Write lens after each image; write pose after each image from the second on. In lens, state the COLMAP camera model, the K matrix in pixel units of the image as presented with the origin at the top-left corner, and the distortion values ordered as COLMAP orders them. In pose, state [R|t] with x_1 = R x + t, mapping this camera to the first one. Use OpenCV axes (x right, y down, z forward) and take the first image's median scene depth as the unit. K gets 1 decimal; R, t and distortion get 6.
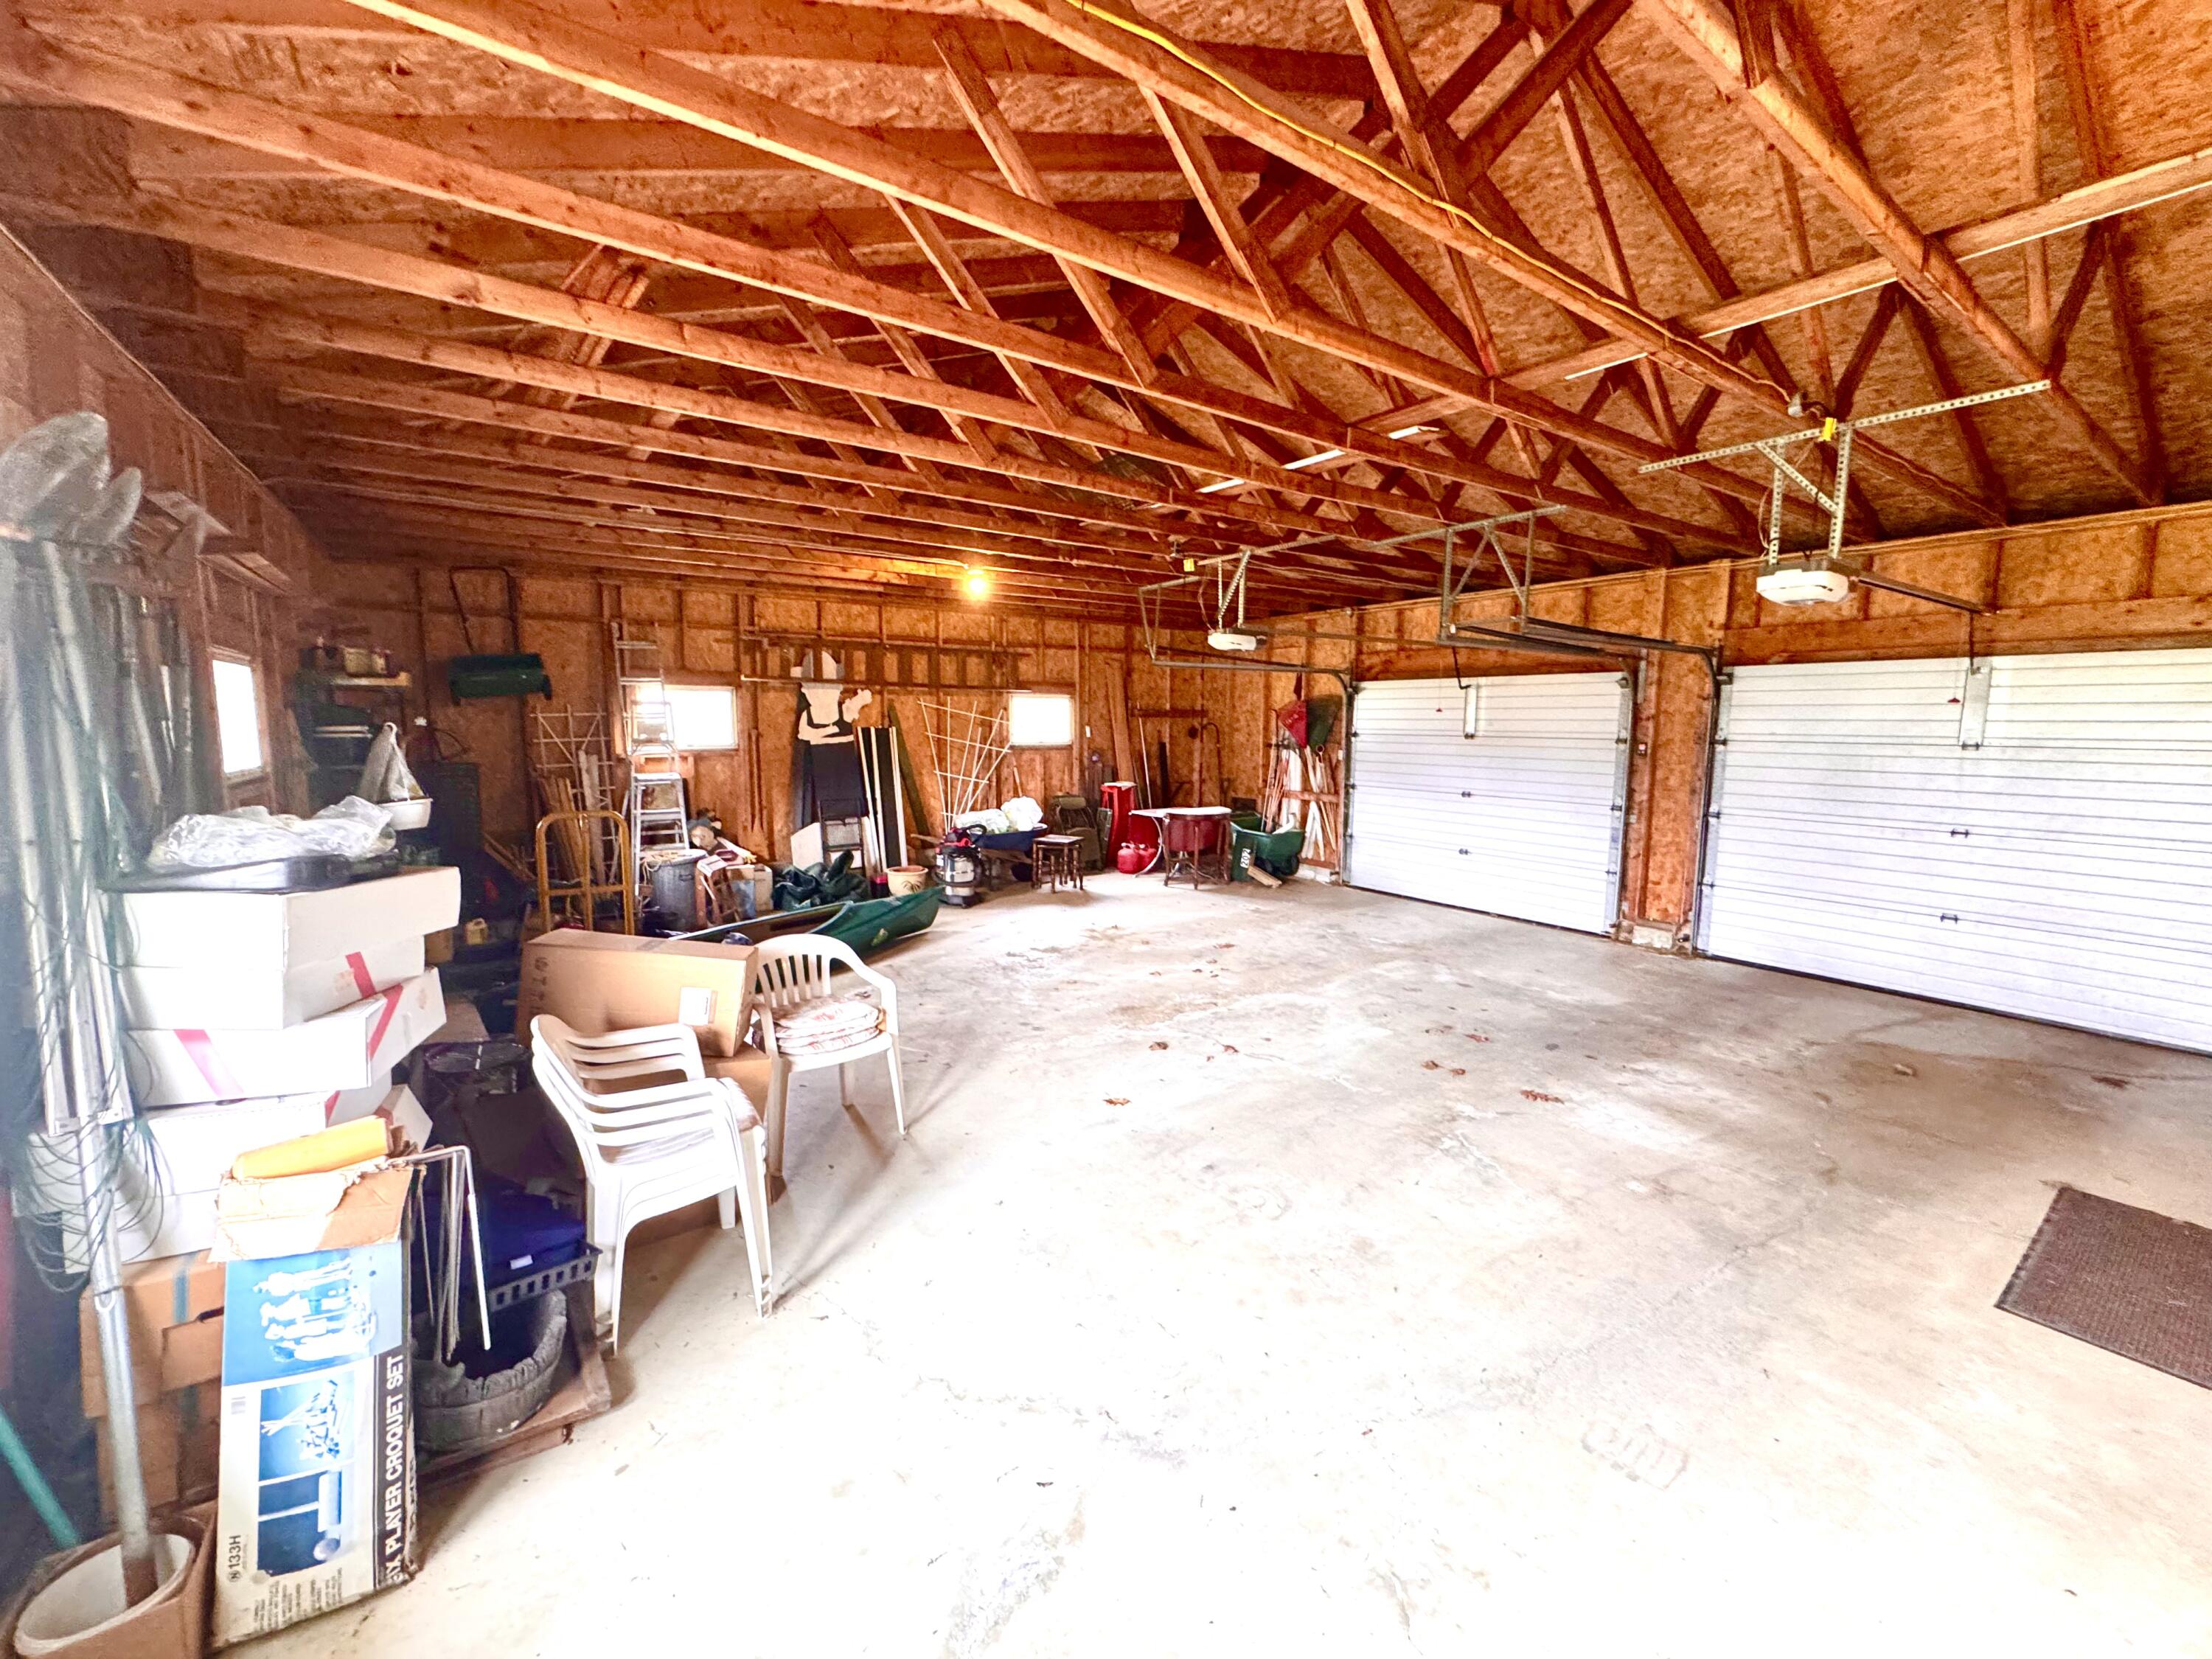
lens RADIAL K [[886.3, 0, 1110.5], [0, 886.3, 818.0], [0, 0, 1]] dist [-0.002295, -0.000440]
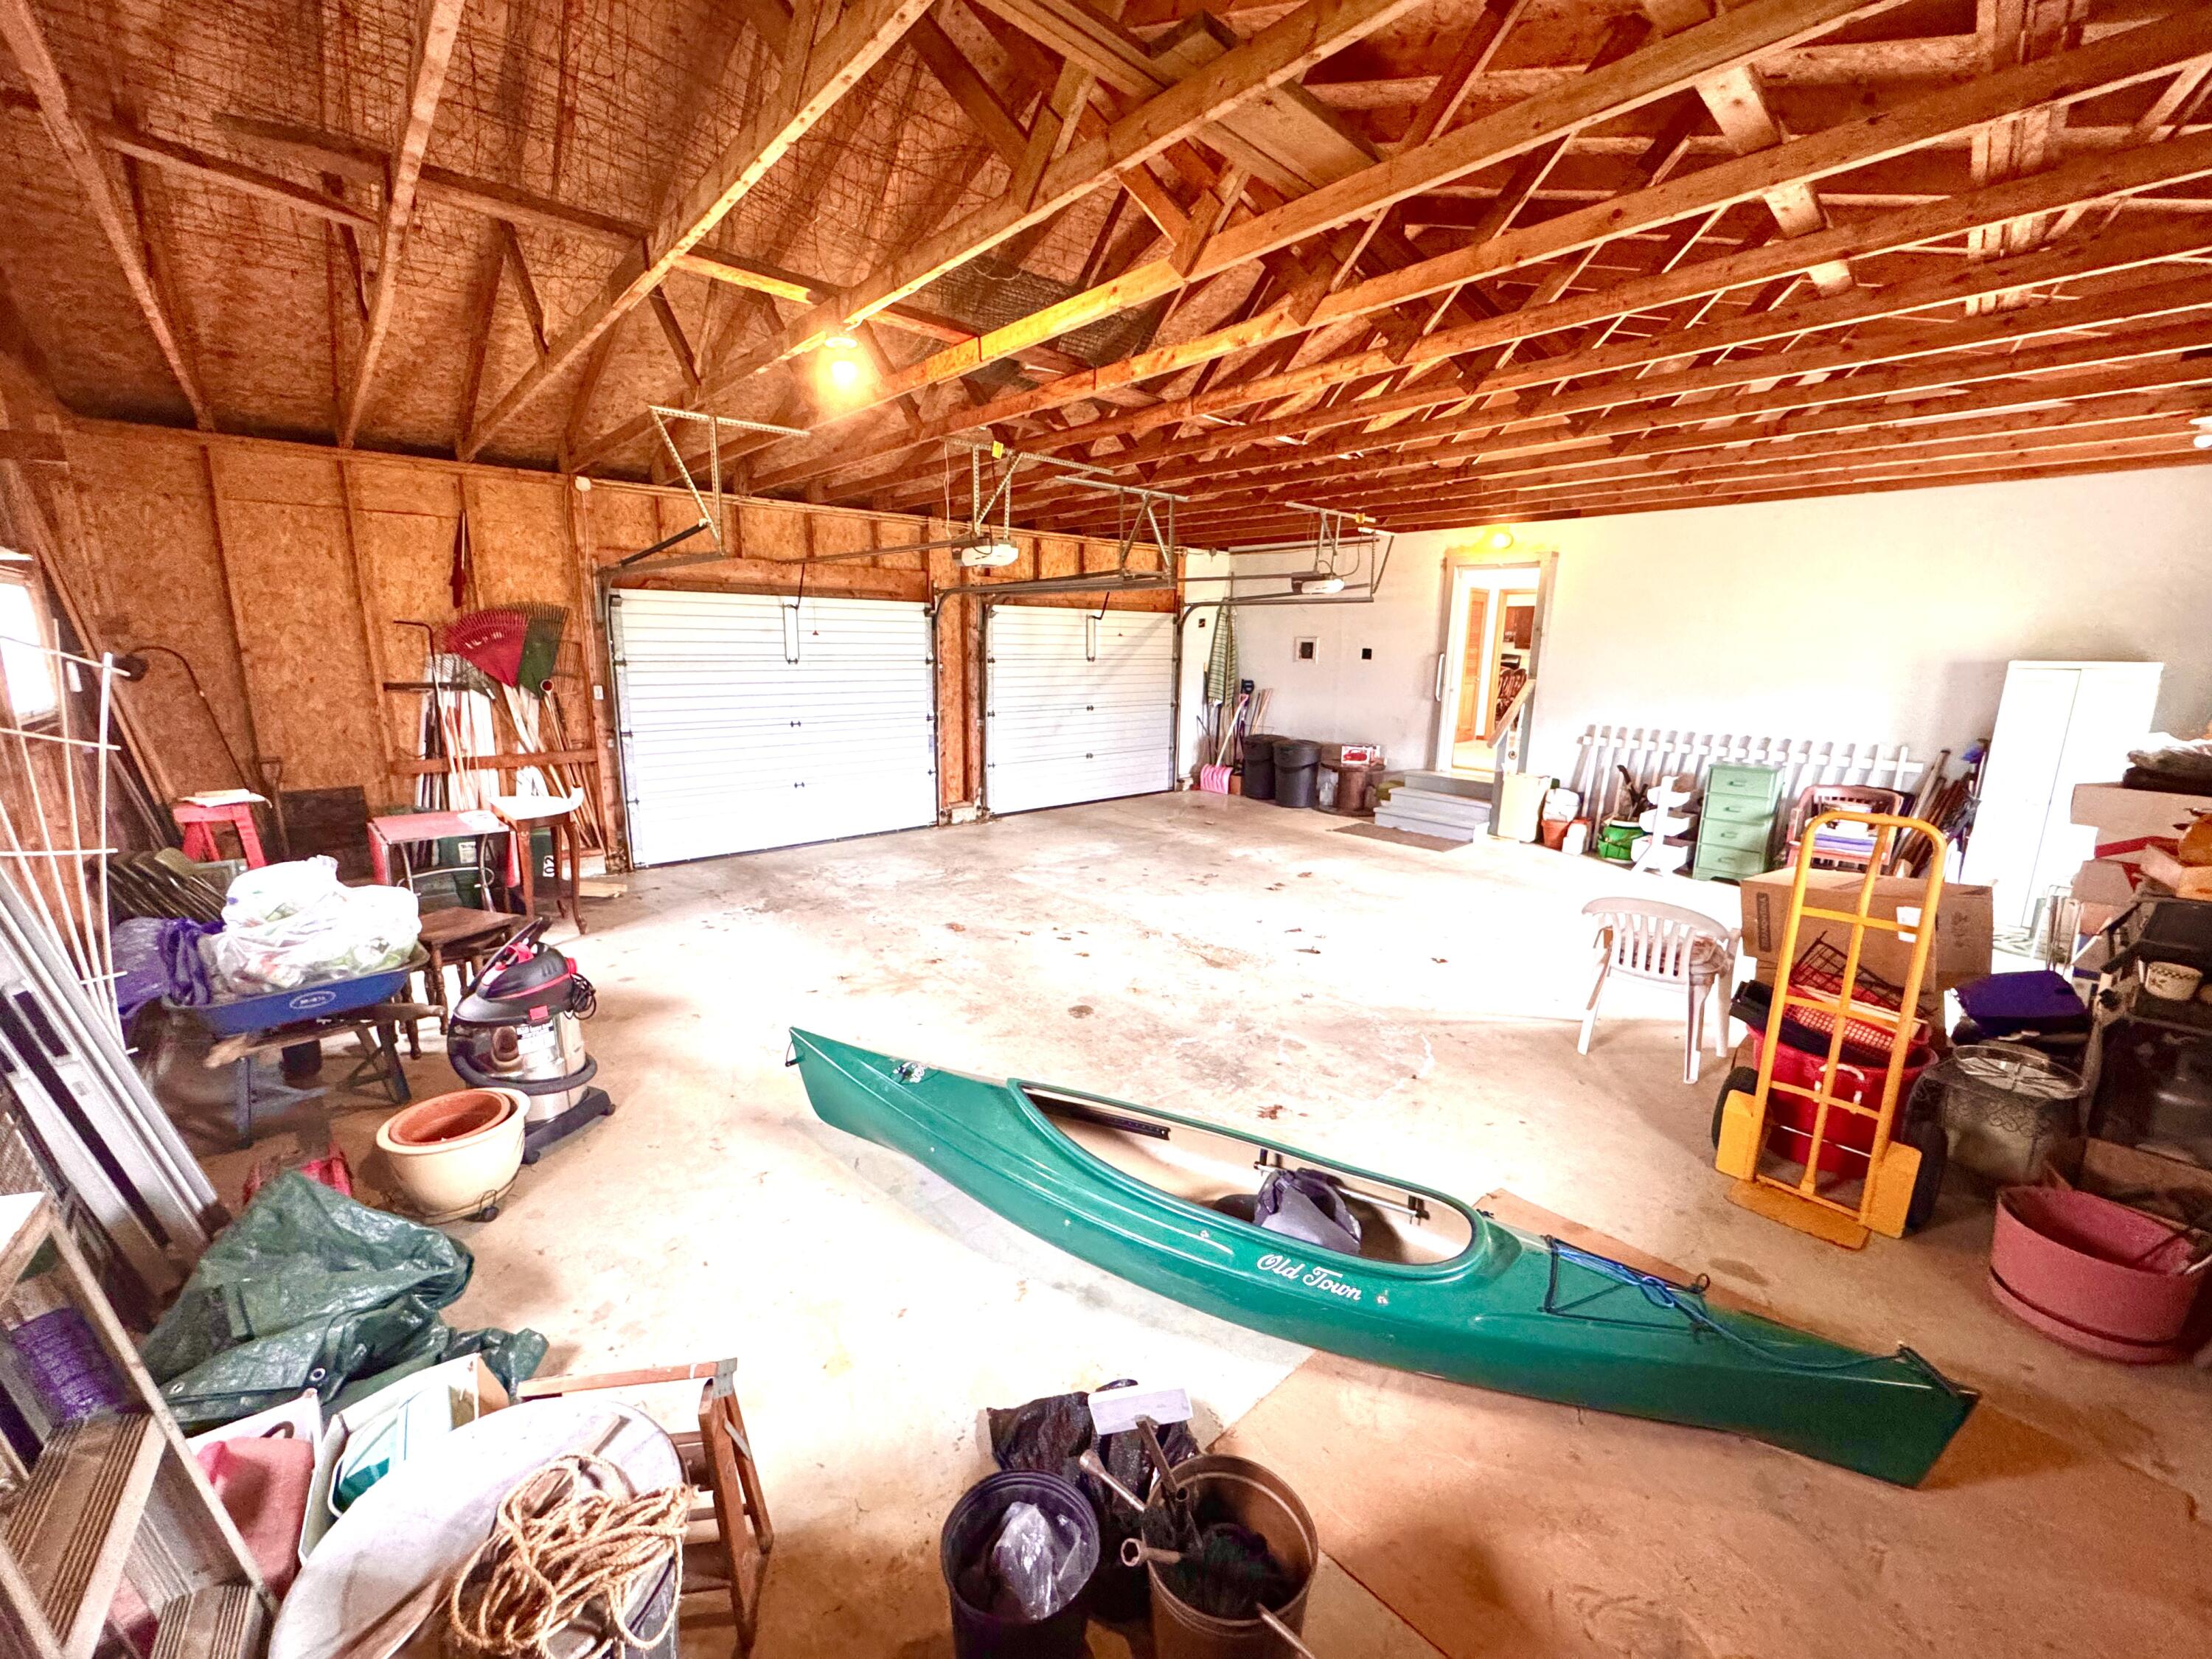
lens RADIAL K [[886.3, 0, 1109.0], [0, 886.3, 821.7], [0, 0, 1]] dist [-0.002295, -0.000440]
pose [[-0.122972, -0.209327, 0.970083, -0.610129], [0.092608, 0.970816, 0.221224, -0.110398], [-0.988080, 0.117042, -0.099998, 0.841851]]
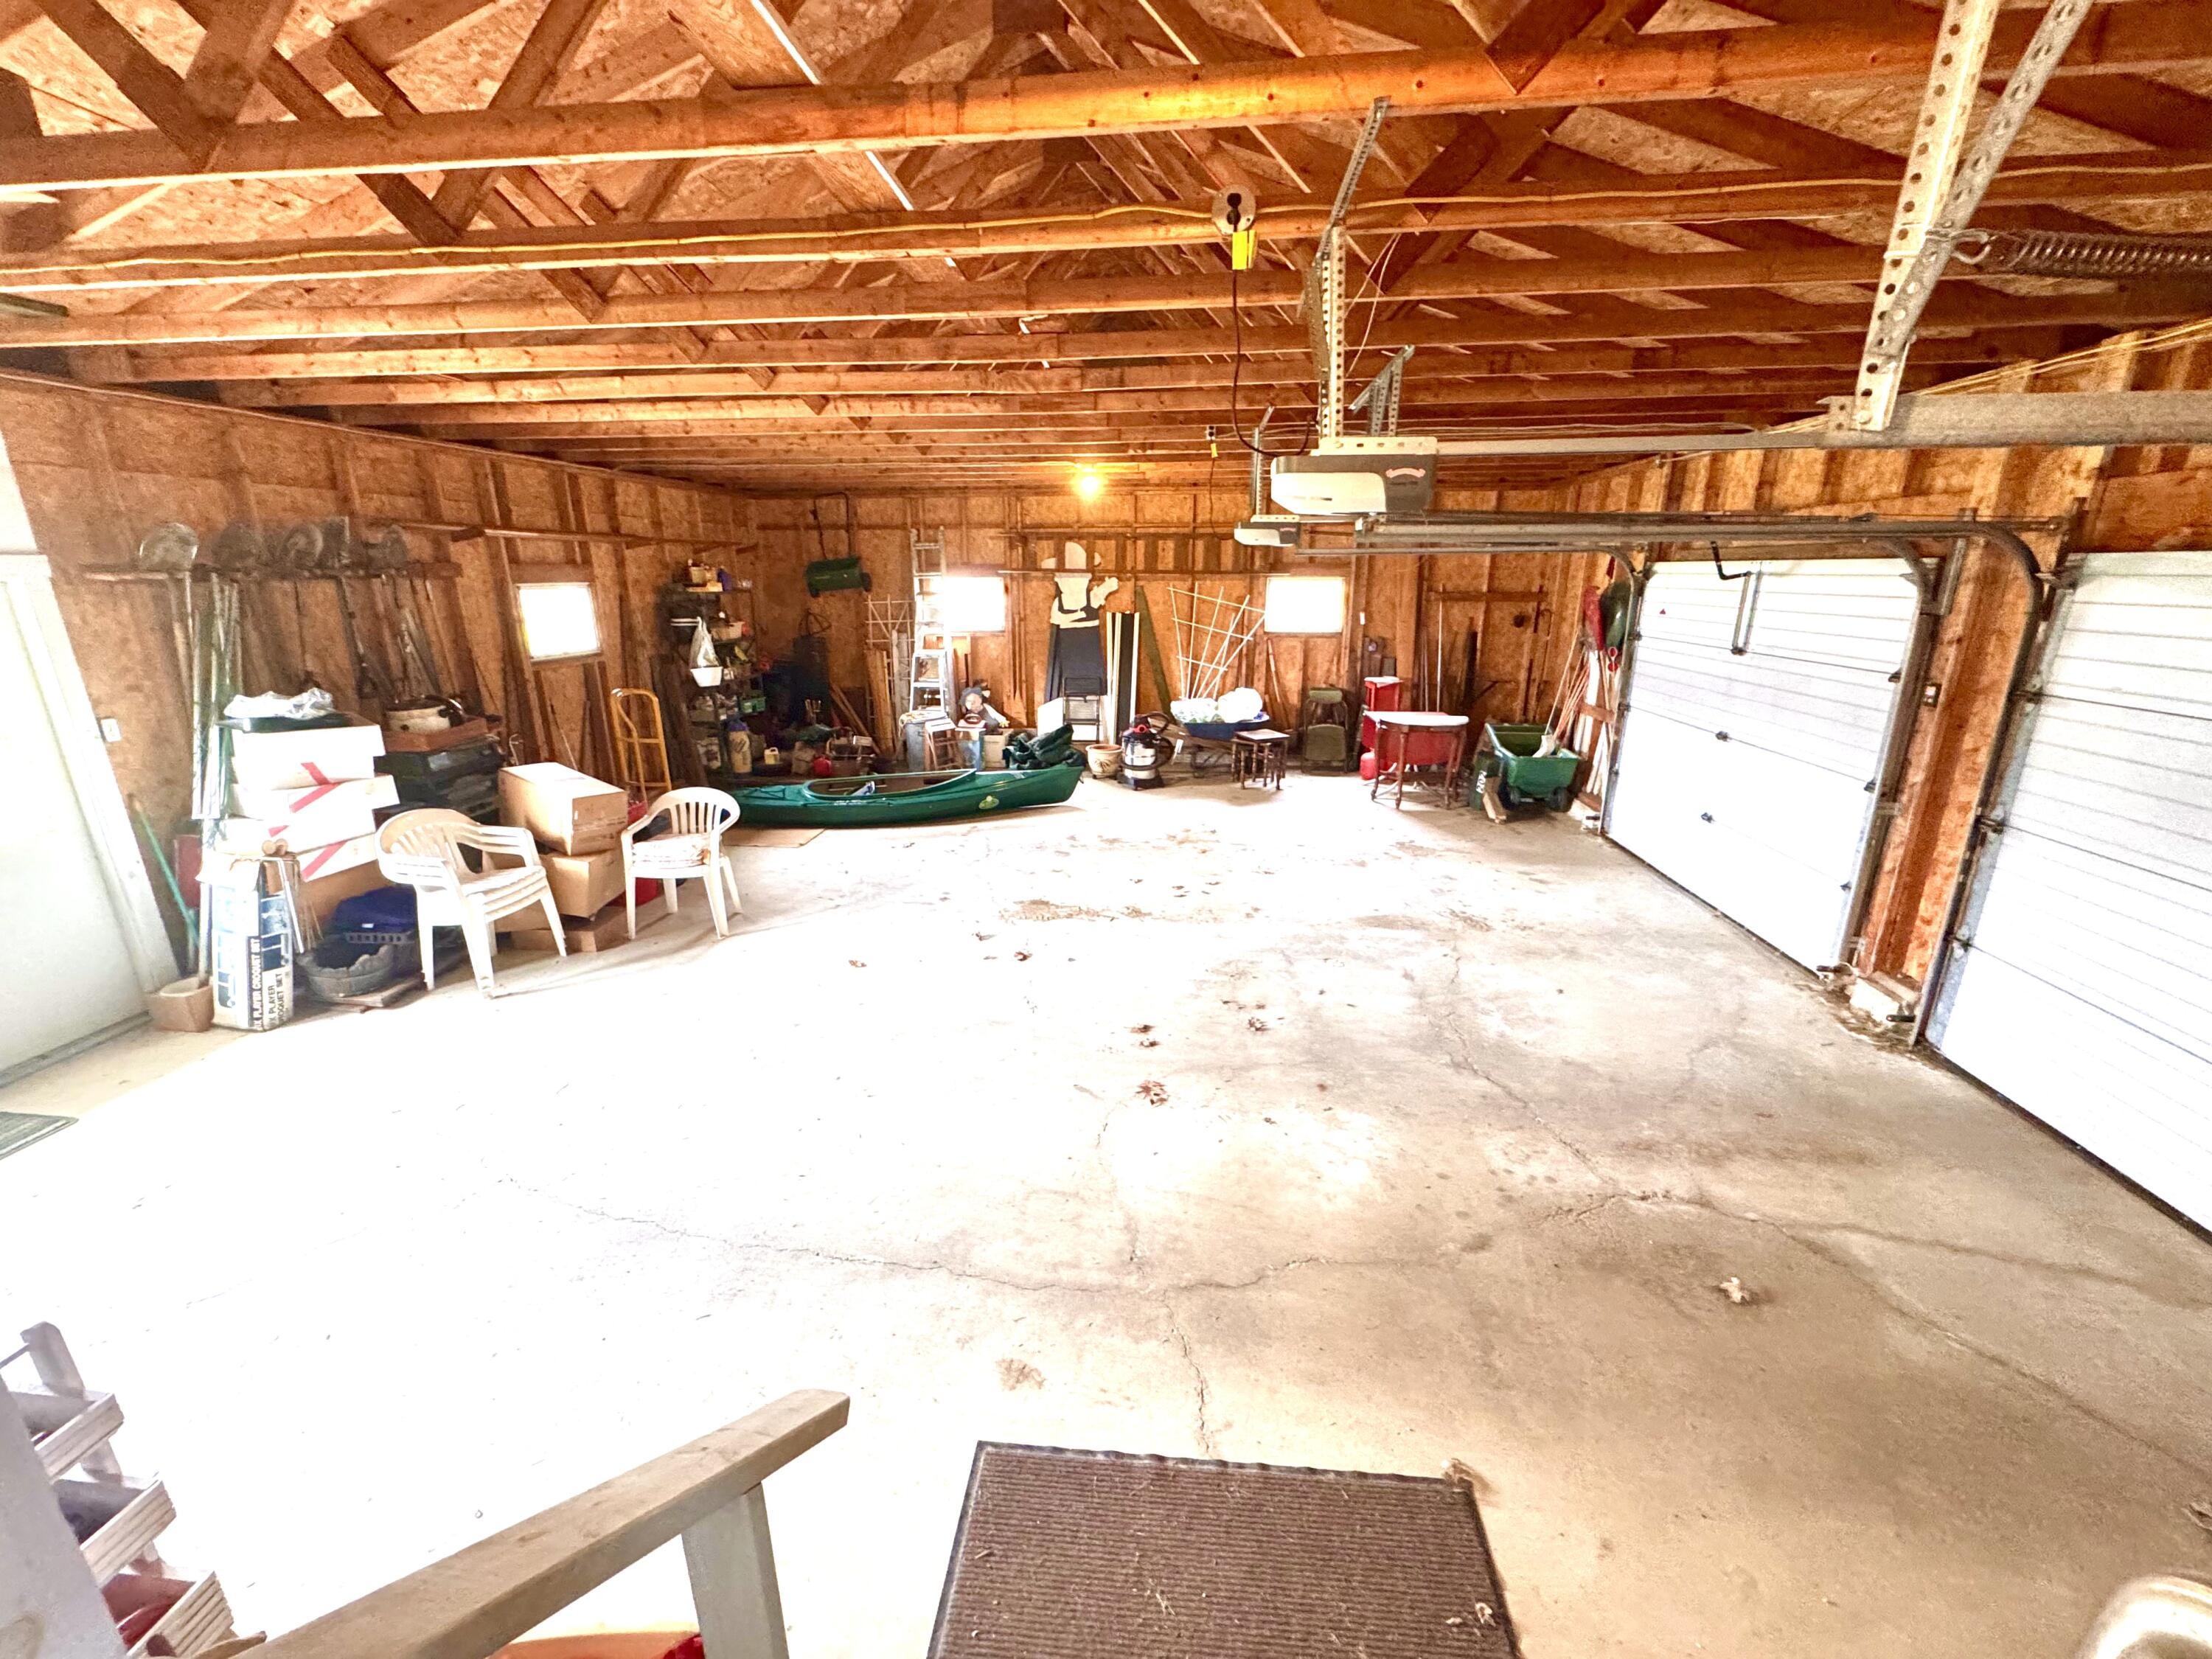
lens RADIAL K [[886.3, 0, 1099.6], [0, 886.3, 821.8], [0, 0, 1]] dist [-0.002295, -0.000440]
pose [[0.748365, 0.173351, -0.640234, 0.530804], [-0.065280, 0.979807, 0.188988, -0.064494], [0.660067, -0.099637, 0.744570, 0.177915]]
